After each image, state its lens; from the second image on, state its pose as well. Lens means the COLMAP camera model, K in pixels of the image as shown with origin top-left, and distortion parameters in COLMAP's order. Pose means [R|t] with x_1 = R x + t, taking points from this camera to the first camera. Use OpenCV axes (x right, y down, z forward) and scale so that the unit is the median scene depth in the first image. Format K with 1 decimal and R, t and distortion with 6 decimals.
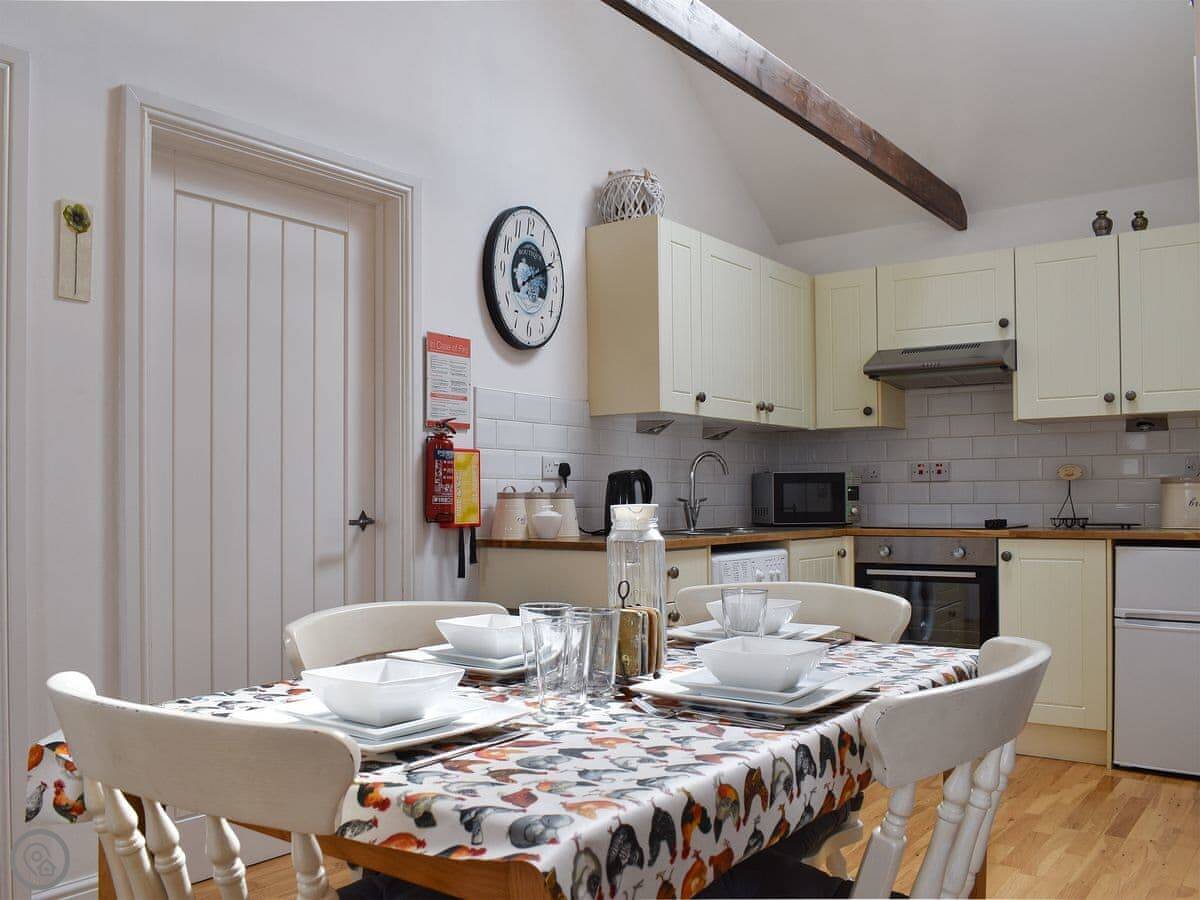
lens RADIAL K [[1092.5, 0, 597.5], [0, 1092.5, 490.1], [0, 0, 1]] dist [-0.001159, -0.001776]
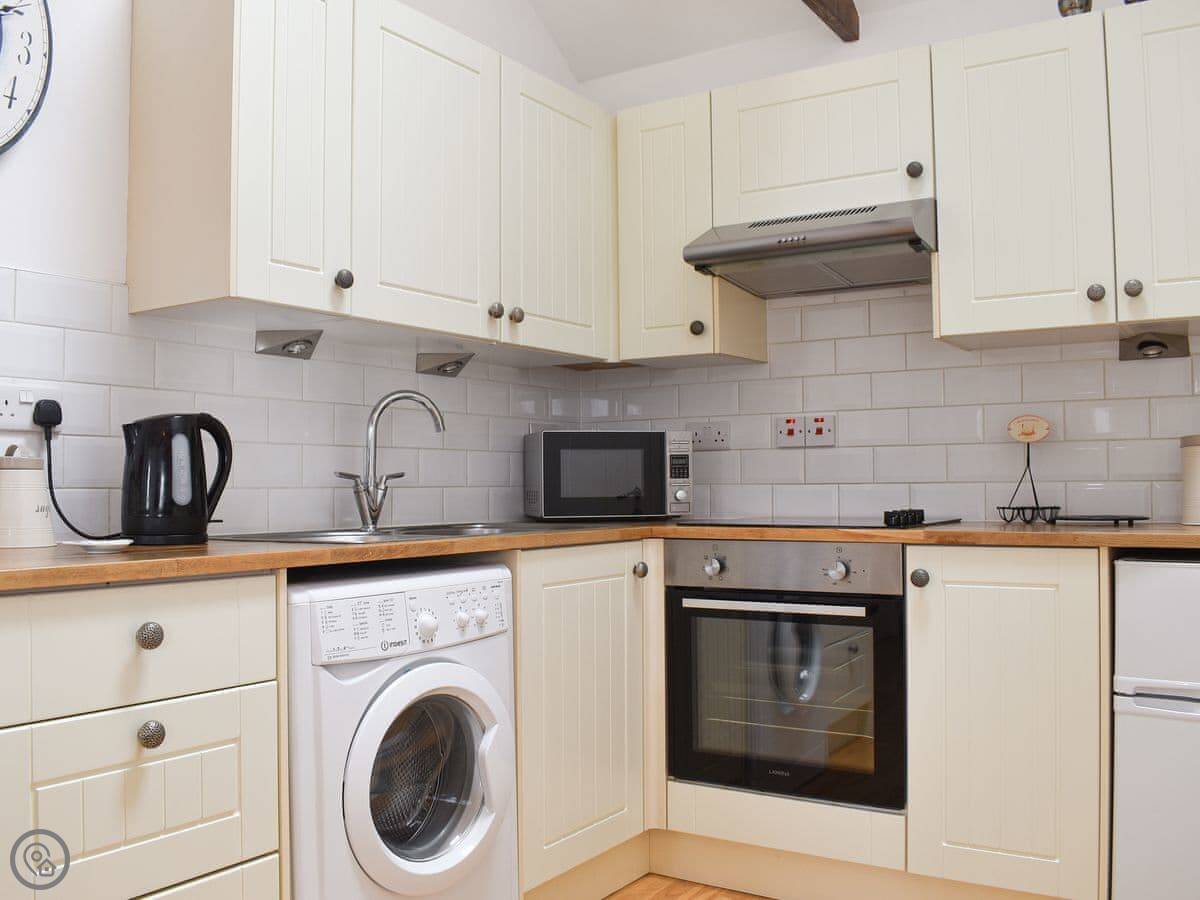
lens RADIAL K [[1104.8, 0, 600.0], [0, 1104.8, 450.0], [0, 0, 1]] dist [-0.061649, -0.002050]
pose [[0.998954, 0.001187, 0.045702, 0.178460], [-0.000128, 0.999732, -0.023171, 0.008804], [-0.045717, 0.023141, 0.998686, 0.430550]]
